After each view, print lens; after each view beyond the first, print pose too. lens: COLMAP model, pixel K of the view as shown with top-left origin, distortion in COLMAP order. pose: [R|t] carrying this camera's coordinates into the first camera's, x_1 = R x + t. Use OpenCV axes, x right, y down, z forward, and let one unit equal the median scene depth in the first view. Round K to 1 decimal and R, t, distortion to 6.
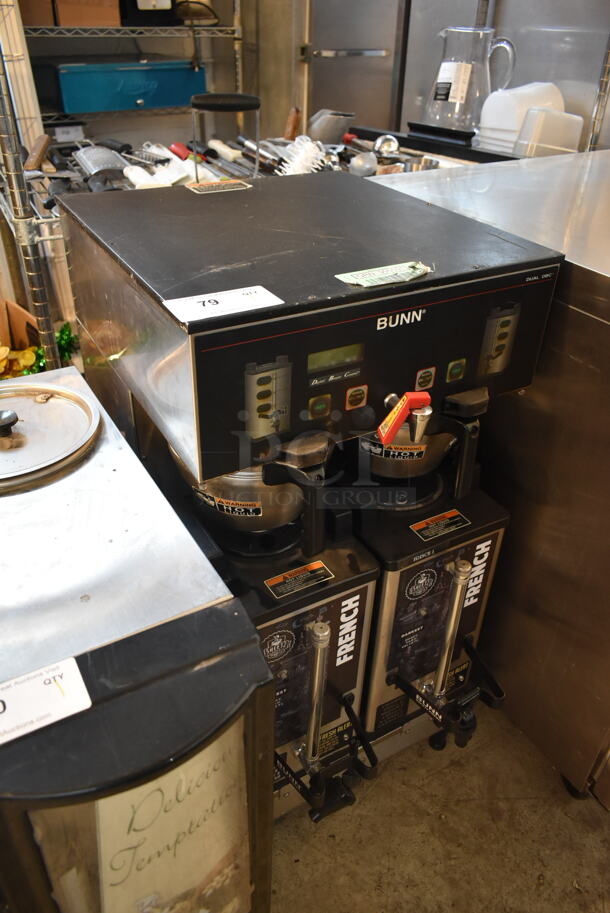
lens RADIAL K [[684.3, 0, 302.0], [0, 684.3, 452.7], [0, 0, 1]] dist [-0.021800, 0.014192]
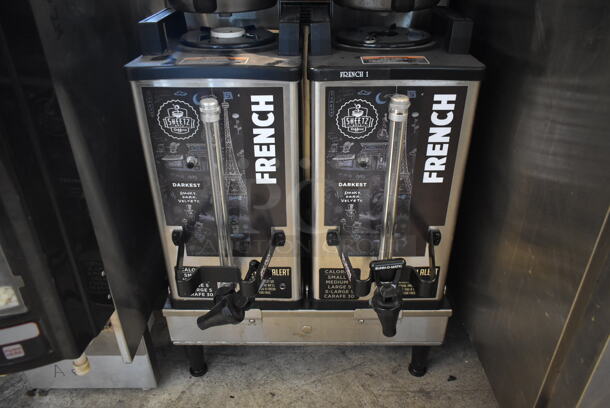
lens RADIAL K [[457.2, 0, 306.2], [0, 457.2, 199.5], [0, 0, 1]] dist [-0.021800, 0.014192]
pose [[0.866547, 0.223276, -0.446368, 0.473273], [-0.250713, 0.968058, -0.002488, 0.361695], [0.431554, 0.114066, 0.894846, 0.494534]]
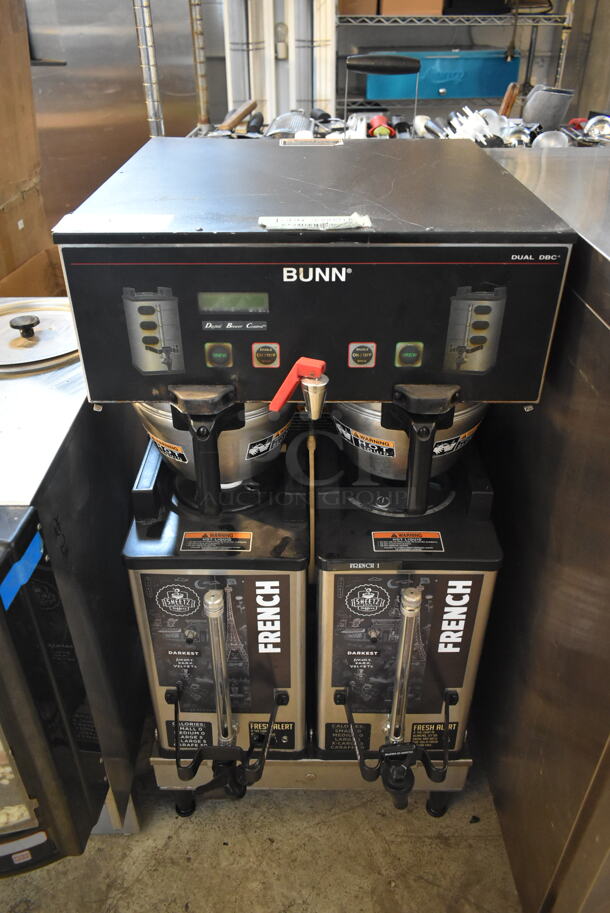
lens RADIAL K [[684.3, 0, 304.1], [0, 684.3, 450.8], [0, 0, 1]] dist [-0.021800, 0.014192]
pose [[0.868198, 0.249564, -0.428894, 0.491634], [-0.254872, 0.965876, 0.046093, -0.011838], [0.425762, 0.069295, 0.902178, 0.192259]]
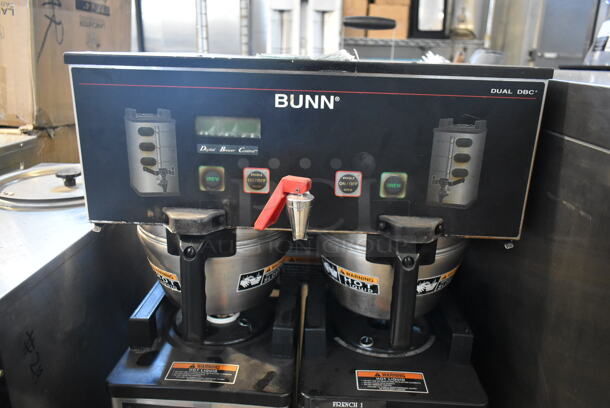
lens RADIAL K [[457.2, 0, 306.7], [0, 457.2, 202.0], [0, 0, 1]] dist [-0.021800, 0.014192]
pose [[0.852393, 0.157341, -0.498669, 0.416097], [-0.295877, 0.931434, -0.211866, 0.055156], [0.431142, 0.328137, 0.840501, 0.457689]]
